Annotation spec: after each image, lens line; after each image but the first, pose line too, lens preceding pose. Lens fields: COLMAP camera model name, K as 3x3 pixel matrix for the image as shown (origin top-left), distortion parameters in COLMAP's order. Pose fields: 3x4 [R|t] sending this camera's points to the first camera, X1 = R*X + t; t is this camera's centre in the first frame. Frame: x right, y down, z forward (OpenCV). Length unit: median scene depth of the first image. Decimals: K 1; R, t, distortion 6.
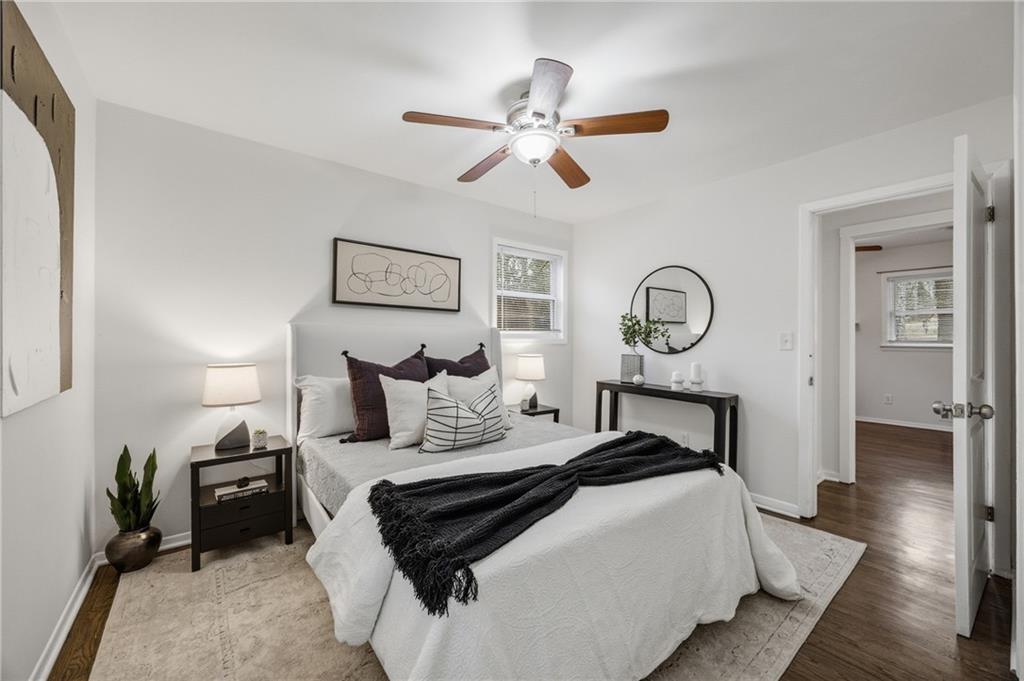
lens RADIAL K [[390.7, 0, 510.1], [0, 390.7, 338.5], [0, 0, 1]] dist [-0.000352, -0.000016]
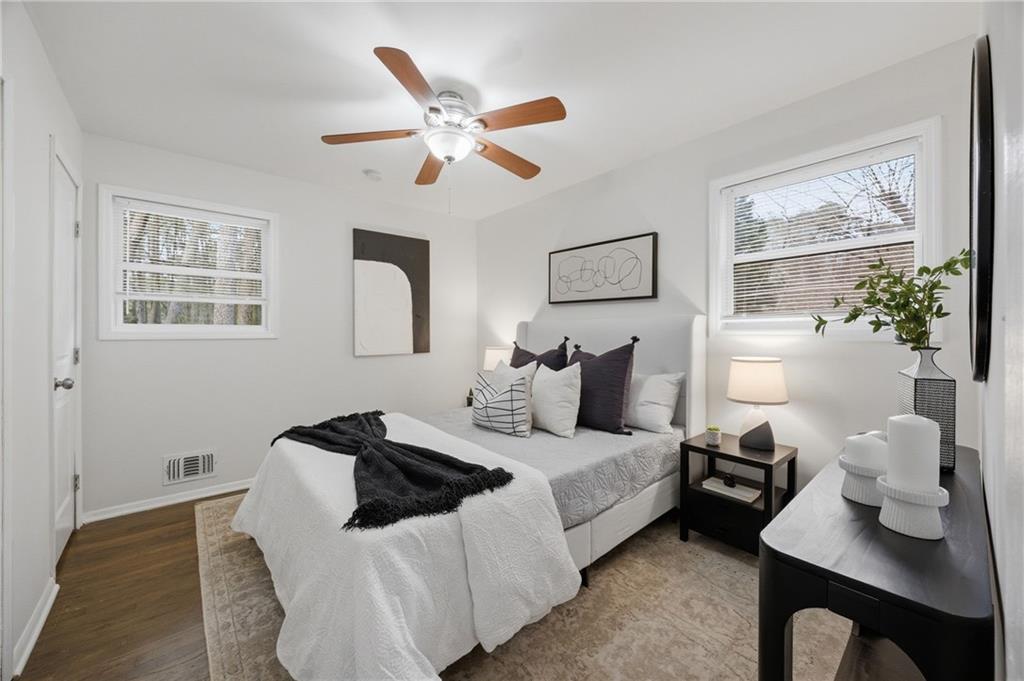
lens RADIAL K [[390.7, 0, 510.1], [0, 390.7, 338.5], [0, 0, 1]] dist [-0.000352, -0.000016]
pose [[0.050786, -0.005342, -0.998695, 0.693172], [-0.006777, 0.999961, -0.005693, 0.021522], [0.998687, 0.007057, 0.050748, 0.714560]]
